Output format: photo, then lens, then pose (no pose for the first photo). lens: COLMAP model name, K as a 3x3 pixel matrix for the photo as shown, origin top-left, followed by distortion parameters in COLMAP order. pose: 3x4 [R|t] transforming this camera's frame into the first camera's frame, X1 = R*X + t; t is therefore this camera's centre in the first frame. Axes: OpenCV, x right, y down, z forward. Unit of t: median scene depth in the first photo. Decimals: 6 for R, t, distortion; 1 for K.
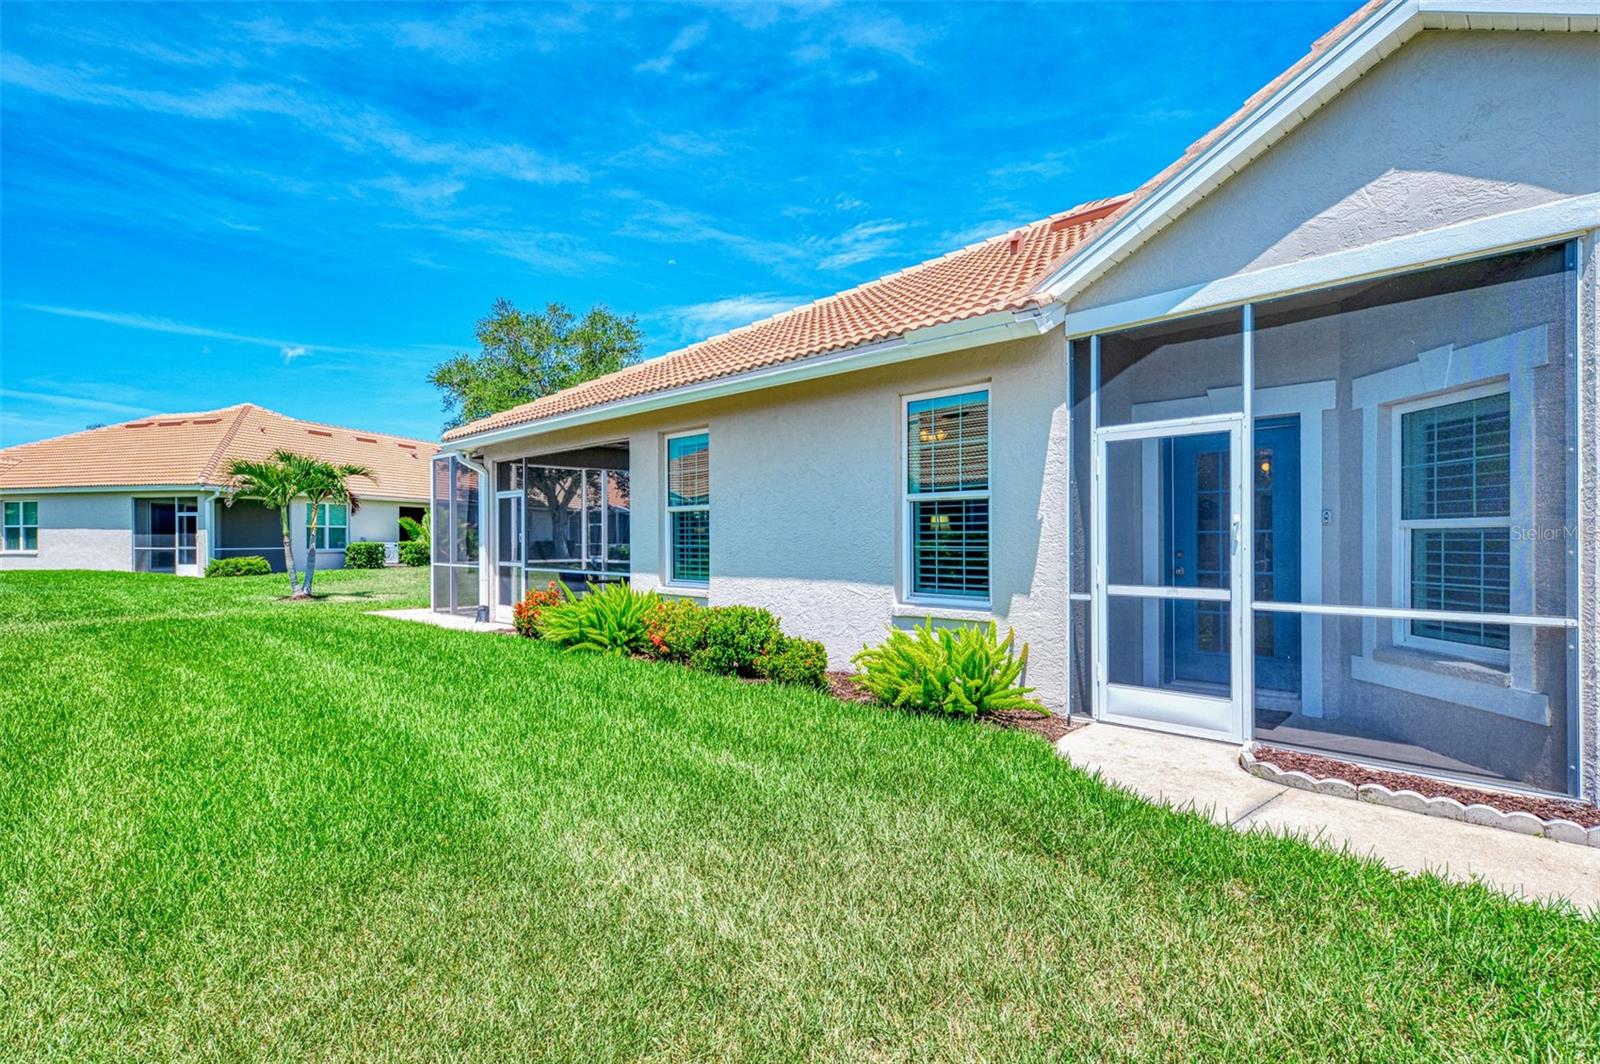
lens RADIAL K [[805.9, 0, 804.0], [0, 805.9, 525.4], [0, 0, 1]] dist [-0.035703, 0.004597]
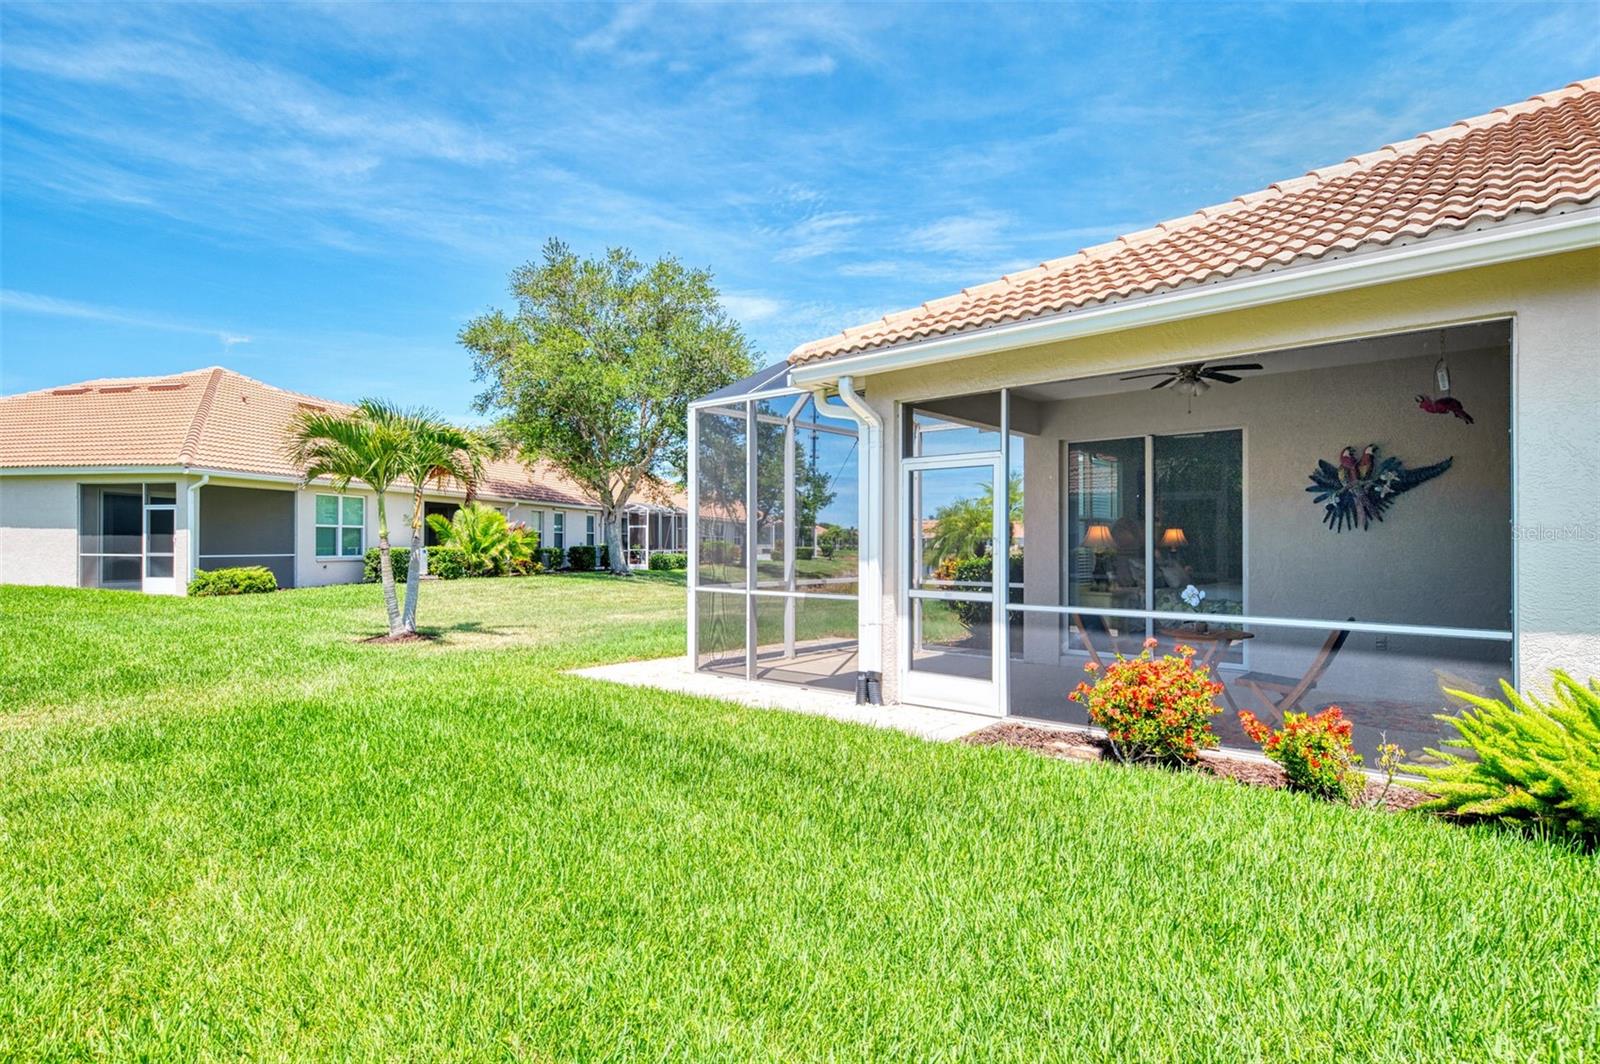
lens RADIAL K [[847.1, 0, 801.0], [0, 847.1, 541.8], [0, 0, 1]] dist [-0.029428, -0.000596]
pose [[0.997792, 0.001782, 0.066393, -0.193684], [-0.002413, 0.999953, 0.009432, 0.006515], [-0.066373, -0.009571, 0.997749, 0.159169]]
